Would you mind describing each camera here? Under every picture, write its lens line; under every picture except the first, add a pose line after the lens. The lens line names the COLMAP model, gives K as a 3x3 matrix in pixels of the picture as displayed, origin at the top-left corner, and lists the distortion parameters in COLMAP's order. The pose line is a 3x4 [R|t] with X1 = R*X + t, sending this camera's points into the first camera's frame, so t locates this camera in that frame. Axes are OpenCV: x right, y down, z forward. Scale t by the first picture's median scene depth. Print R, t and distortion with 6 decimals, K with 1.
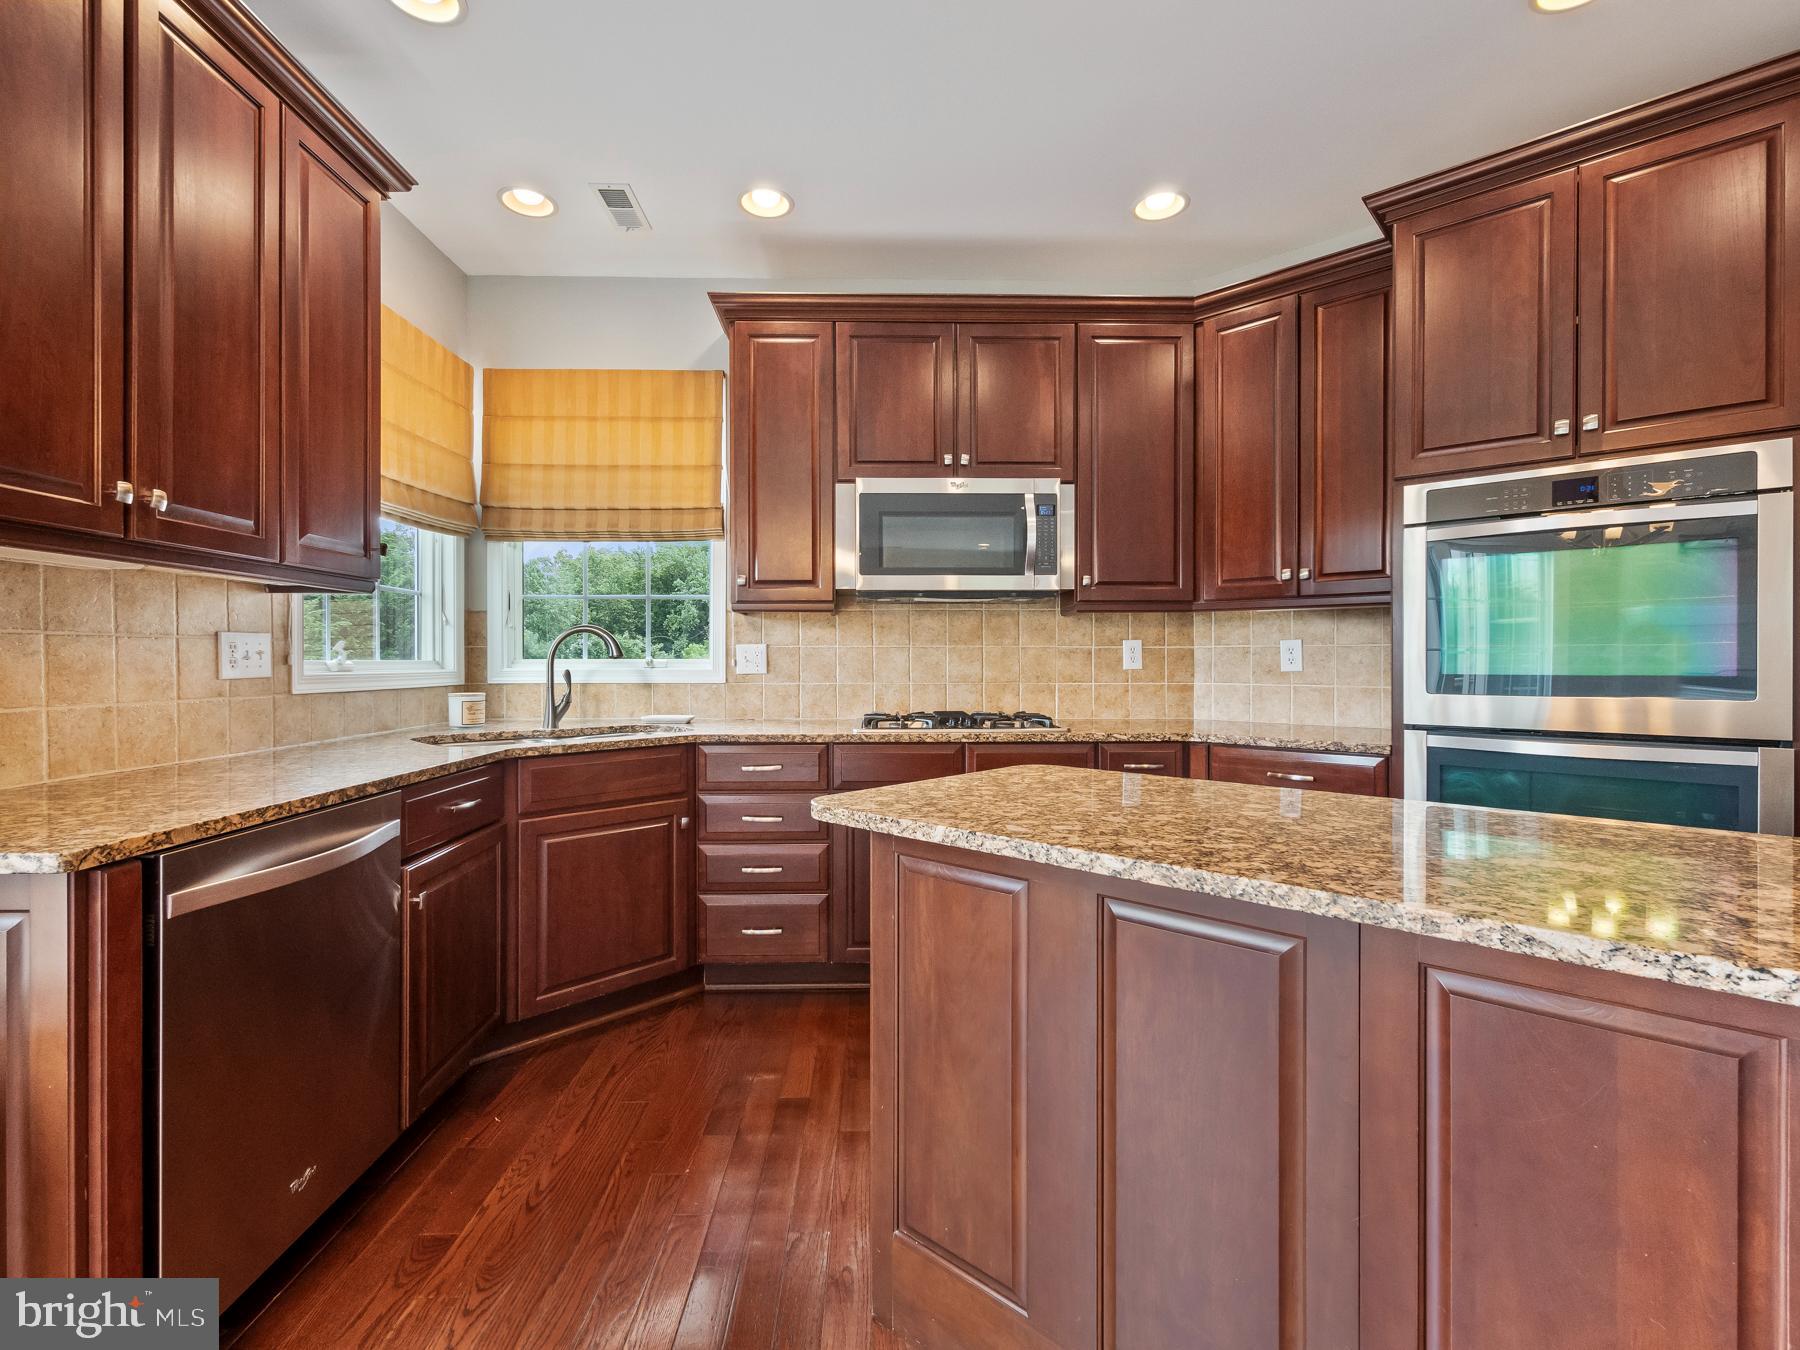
lens RADIAL K [[826.9, 0, 896.4], [0, 826.9, 662.9], [0, 0, 1]] dist [-0.002192, 0.002887]
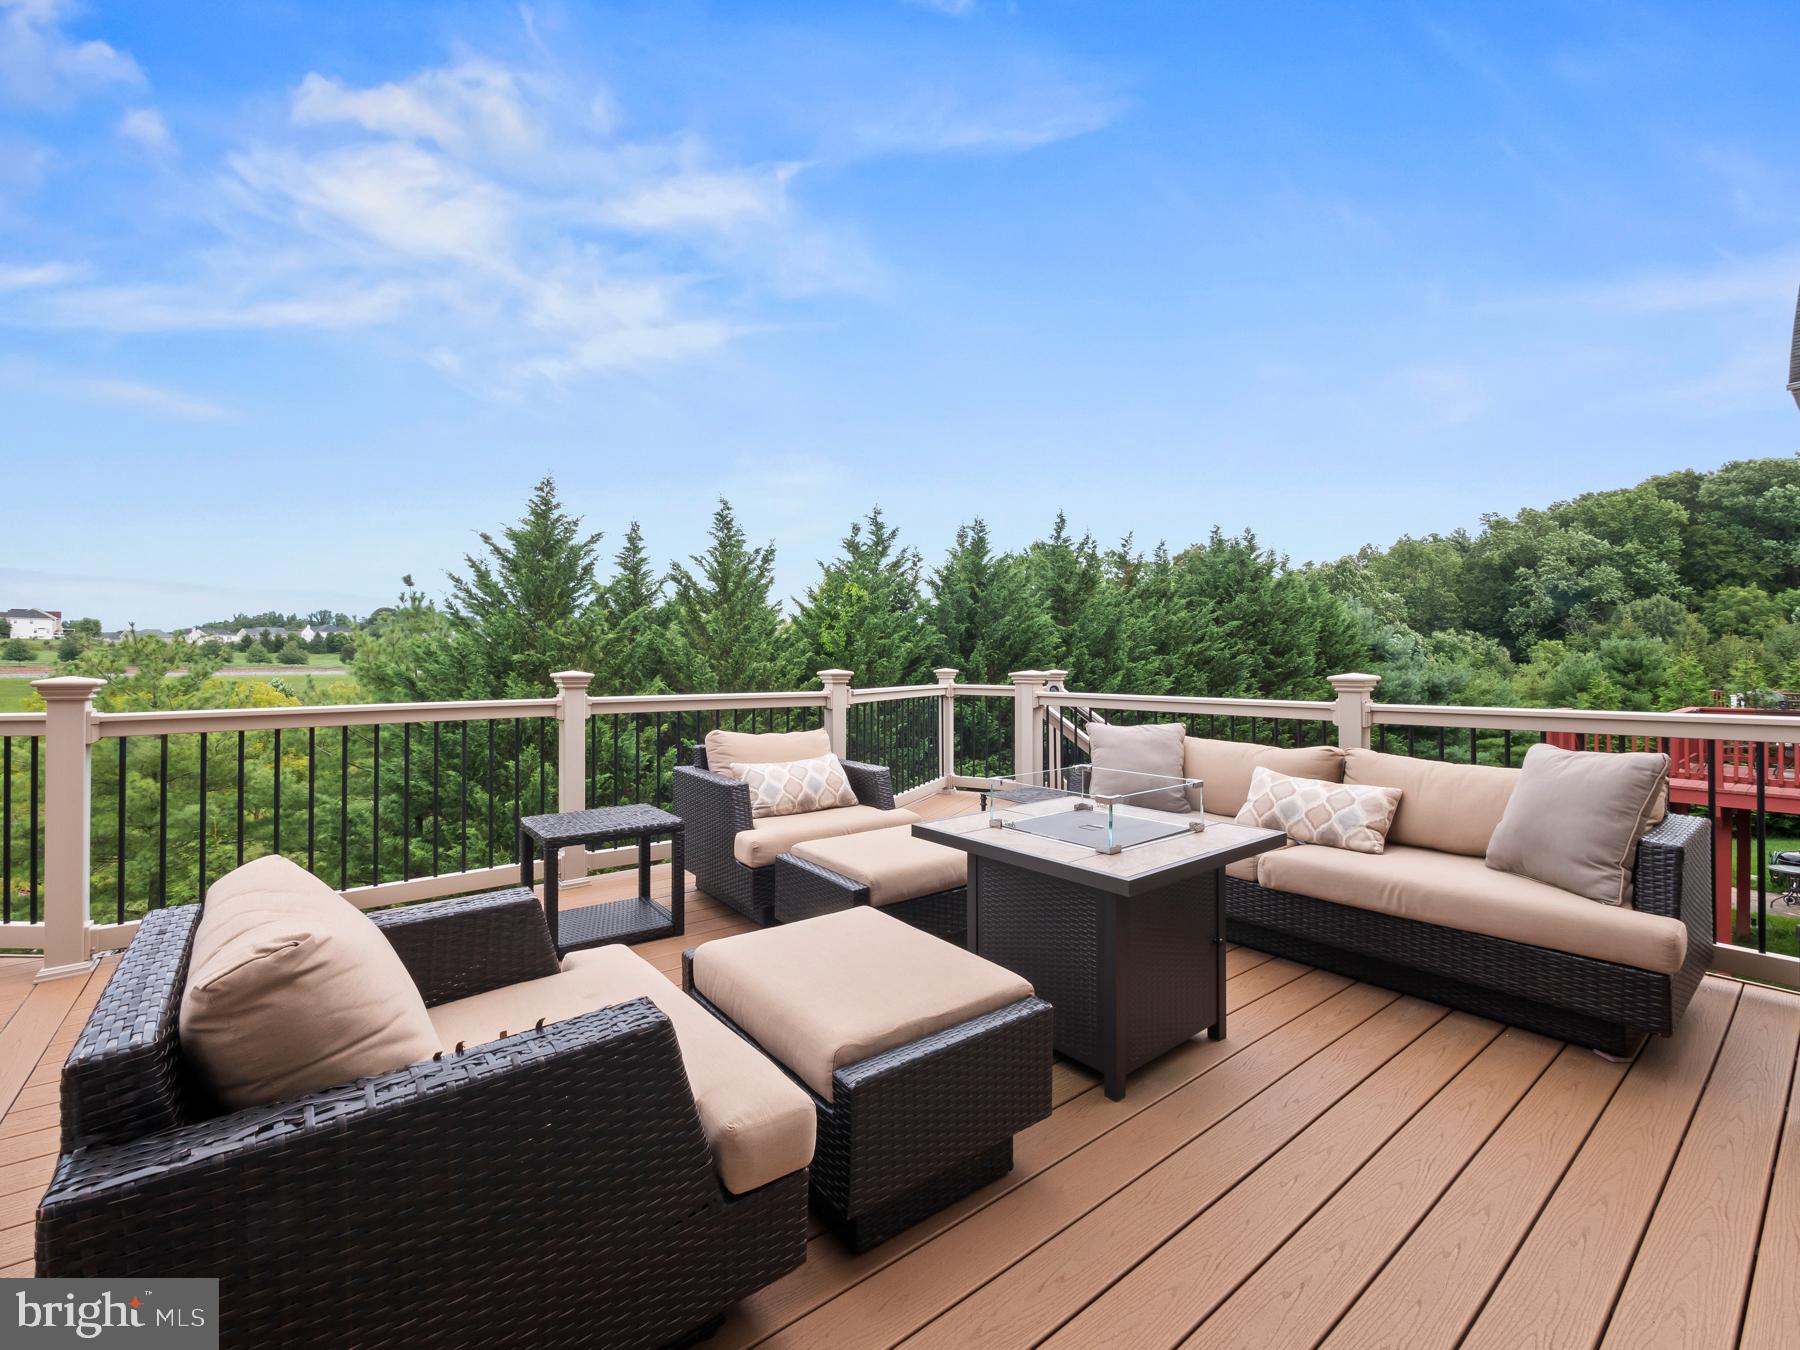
lens RADIAL K [[771.9, 0, 888.1], [0, 771.9, 667.2], [0, 0, 1]] dist [-0.003886, -0.000236]
pose [[0.596254, 0.004666, -0.802782, -0.745718], [-0.000491, 0.999985, 0.005448, 0.049807], [0.802795, -0.002854, 0.596248, -0.296684]]
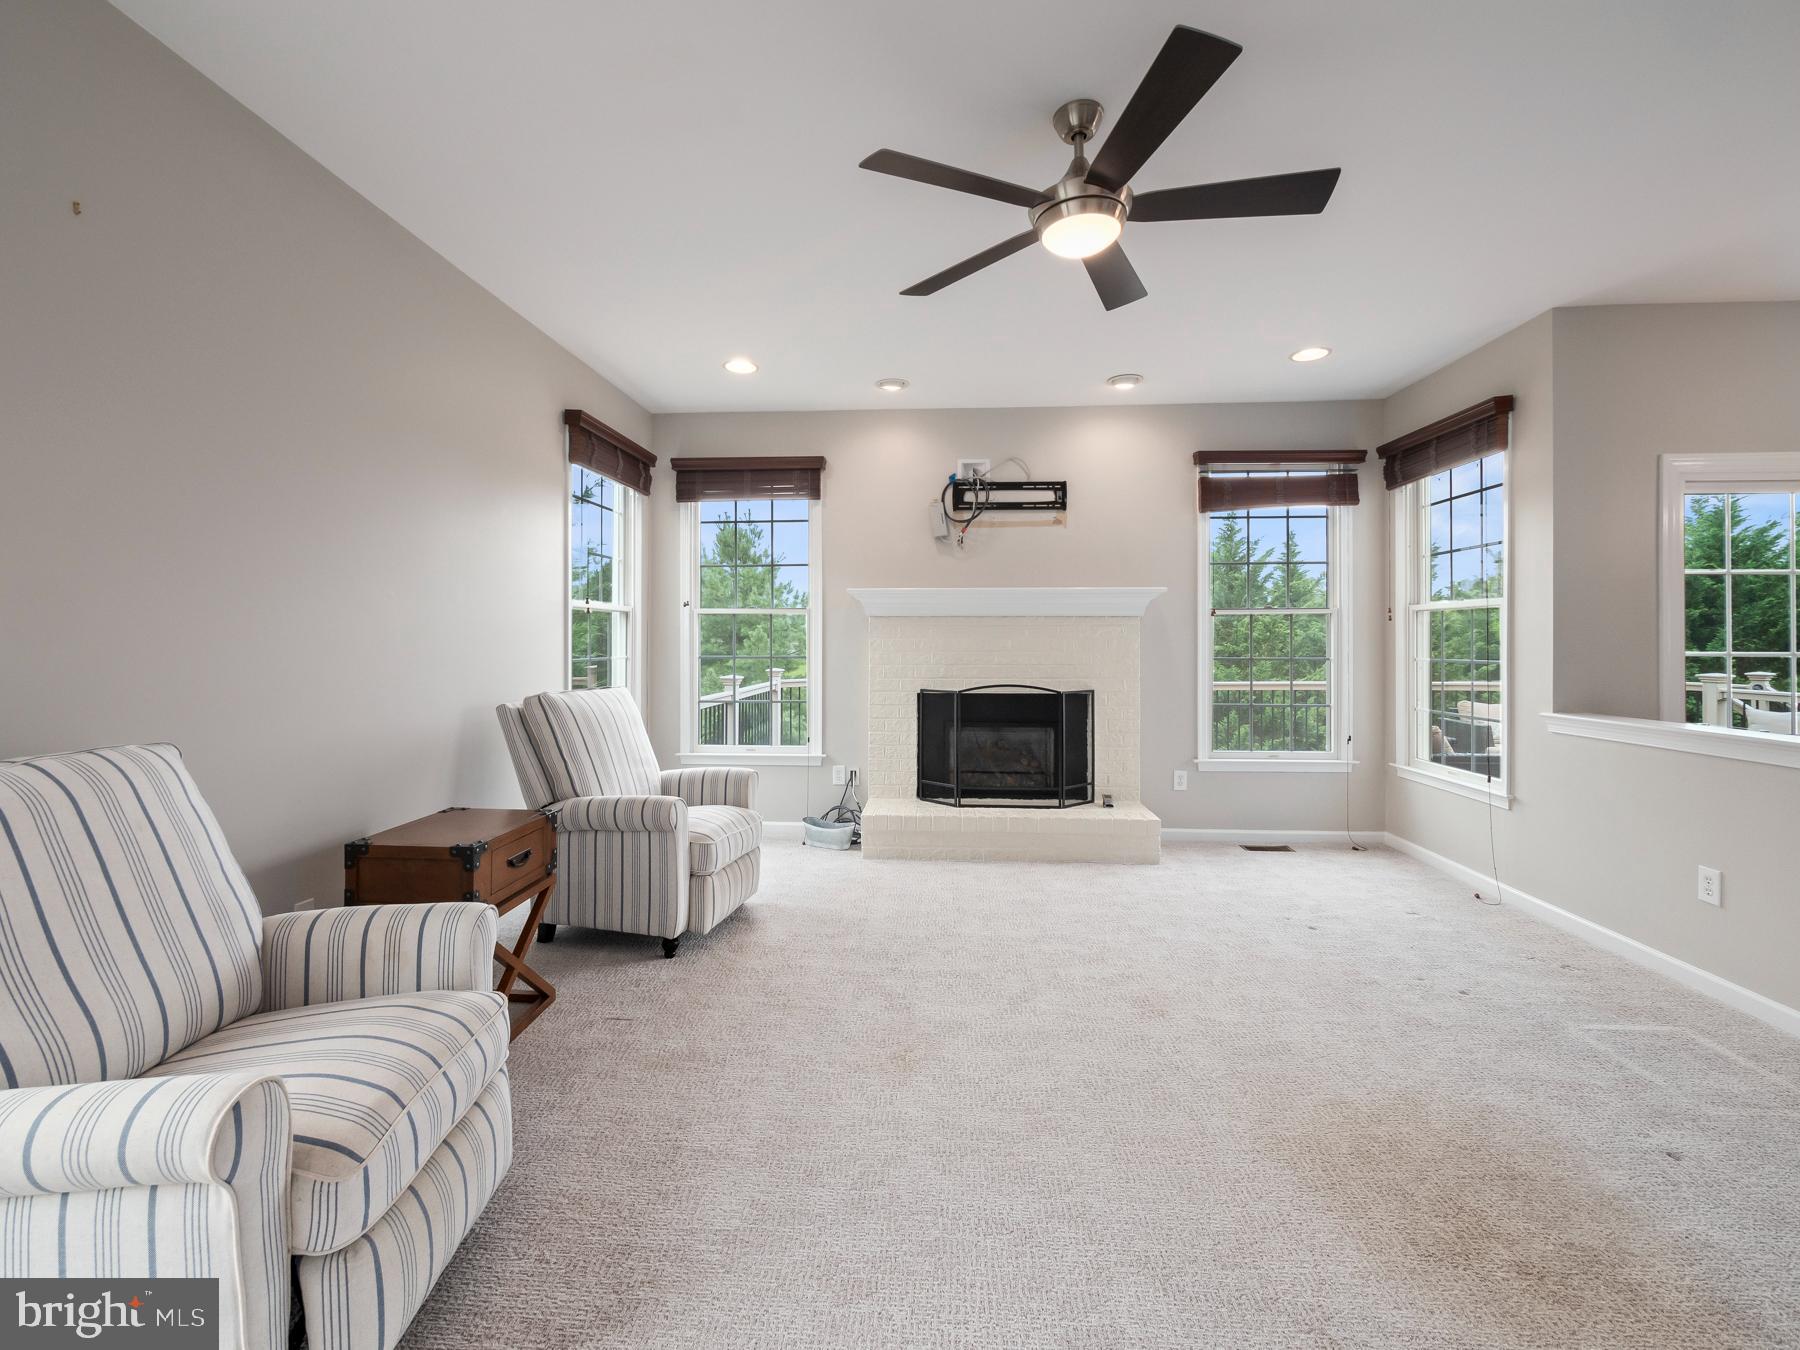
lens RADIAL K [[771.9, 0, 894.8], [0, 771.9, 639.4], [0, 0, 1]] dist [-0.003886, -0.000236]
pose [[-0.089823, -0.001924, -0.995956, 0.631239], [-0.005391, 0.999984, -0.001446, -0.018339], [0.995943, 0.005239, -0.089832, -1.314526]]
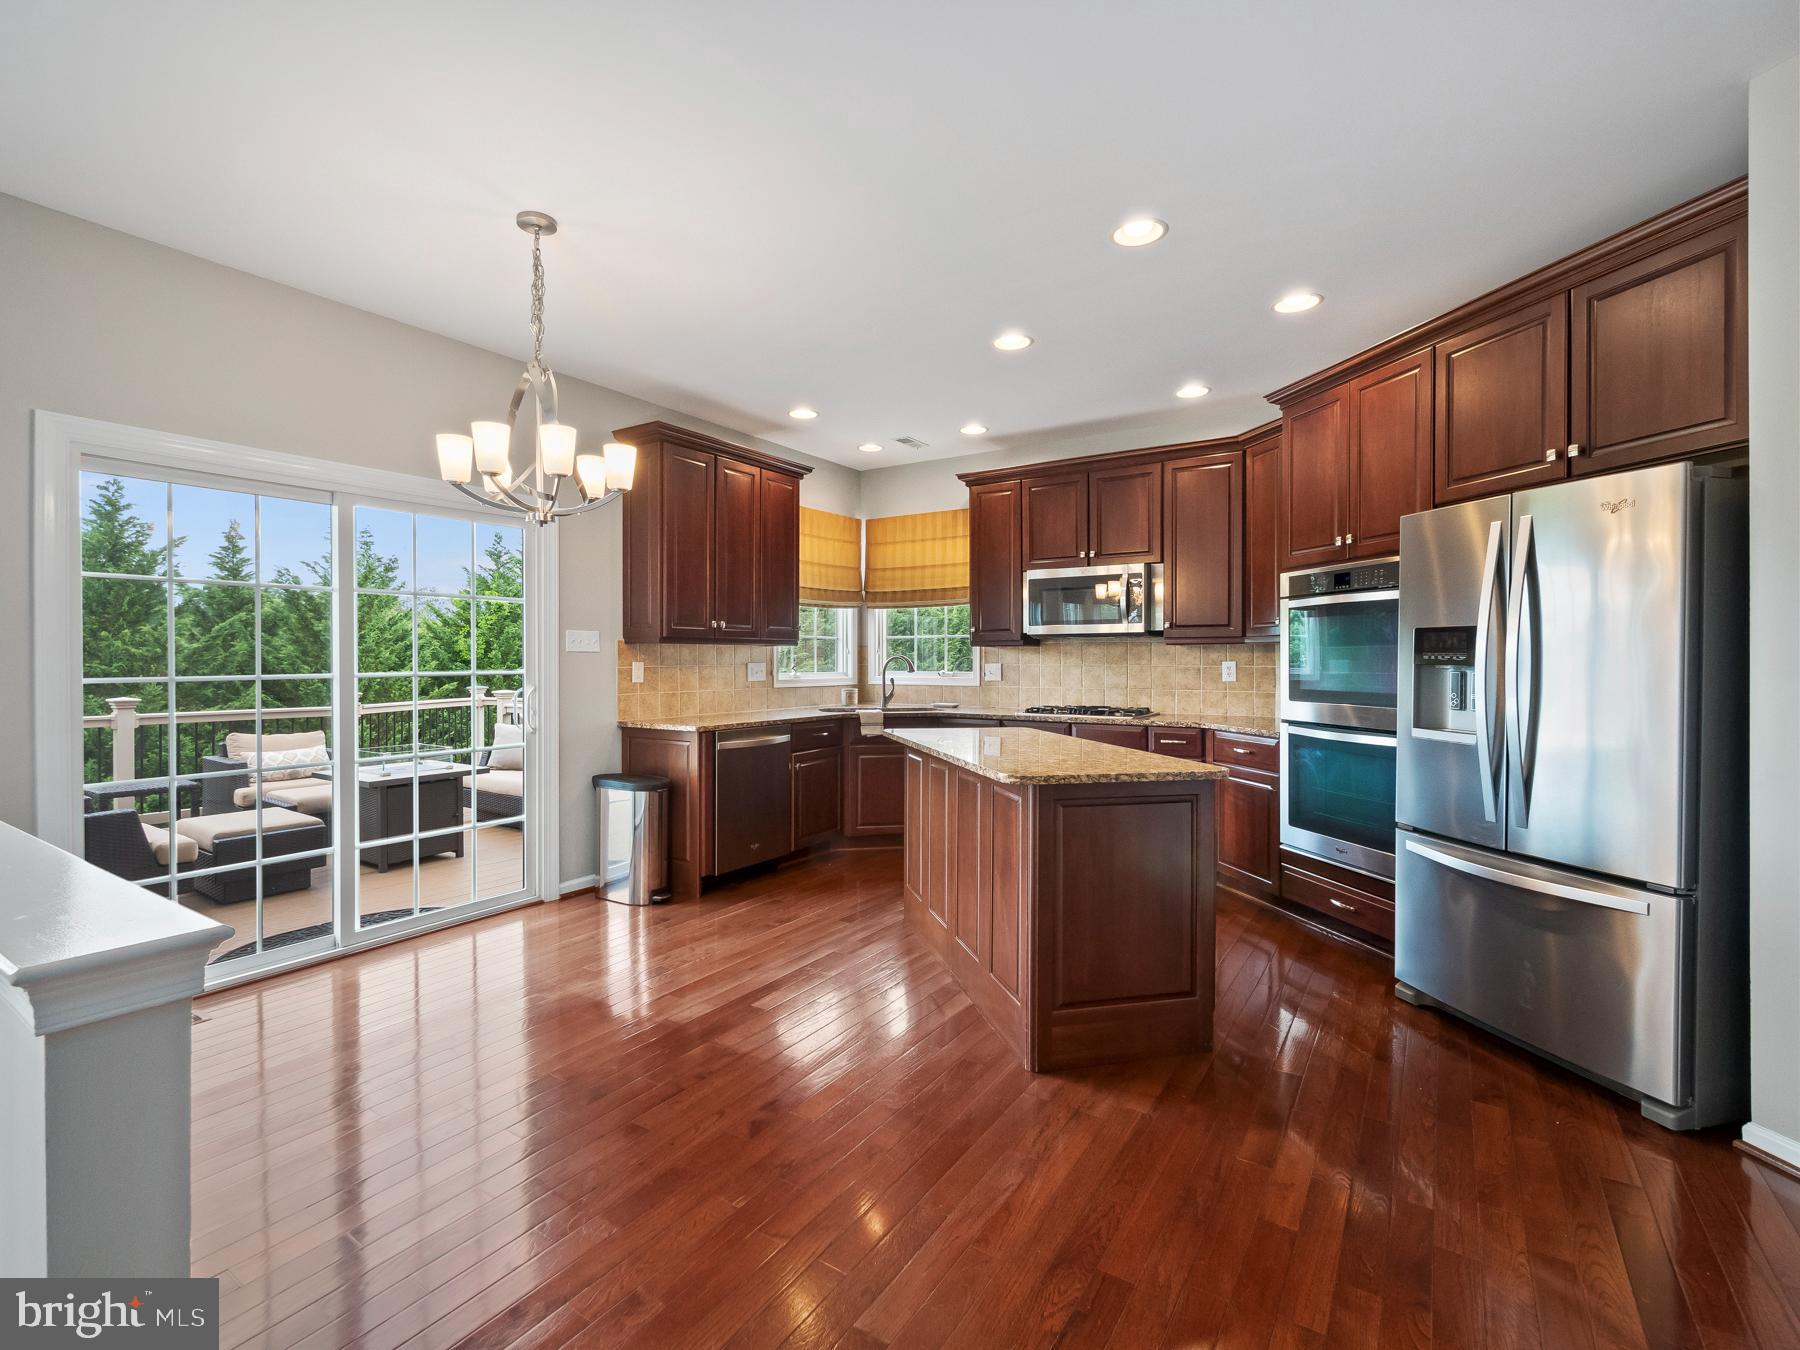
lens RADIAL K [[826.9, 0, 894.4], [0, 826.9, 669.8], [0, 0, 1]] dist [-0.002192, 0.002887]
pose [[0.826705, 0.007263, -0.562589, 0.667224], [-0.002248, 0.999951, 0.009605, -0.027470], [0.562632, -0.006676, 0.826681, -0.579130]]
